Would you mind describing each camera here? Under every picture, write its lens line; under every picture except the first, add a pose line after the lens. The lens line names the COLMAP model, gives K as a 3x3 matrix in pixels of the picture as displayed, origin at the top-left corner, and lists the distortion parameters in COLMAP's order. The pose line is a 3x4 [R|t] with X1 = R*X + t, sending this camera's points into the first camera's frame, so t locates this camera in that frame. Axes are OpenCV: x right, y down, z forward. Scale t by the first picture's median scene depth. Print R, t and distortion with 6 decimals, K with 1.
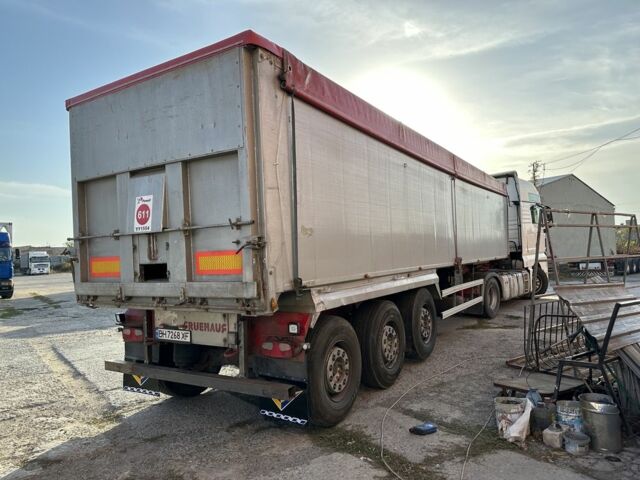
lens RADIAL K [[466.4, 0, 320.0], [0, 466.4, 240.0], [0, 0, 1]] dist [0.005348, -0.001162]
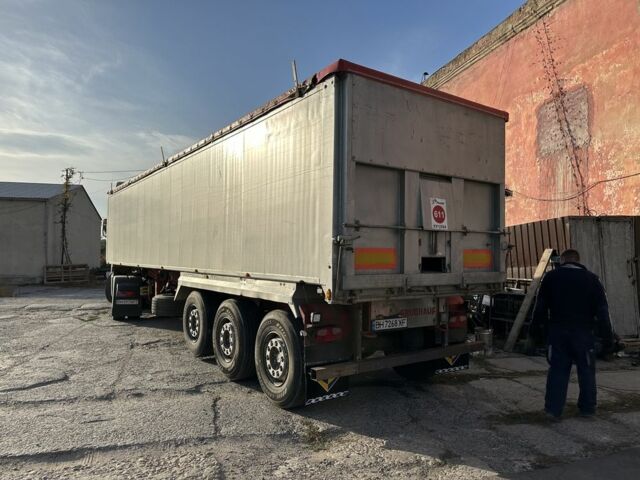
lens RADIAL K [[466.4, 0, 320.0], [0, 466.4, 240.0], [0, 0, 1]] dist [0.005348, -0.001162]
pose [[0.377461, 0.070659, 0.923326, -1.496691], [-0.049694, 0.997194, -0.055997, 0.084578], [-0.924691, -0.024747, 0.379913, 0.802452]]
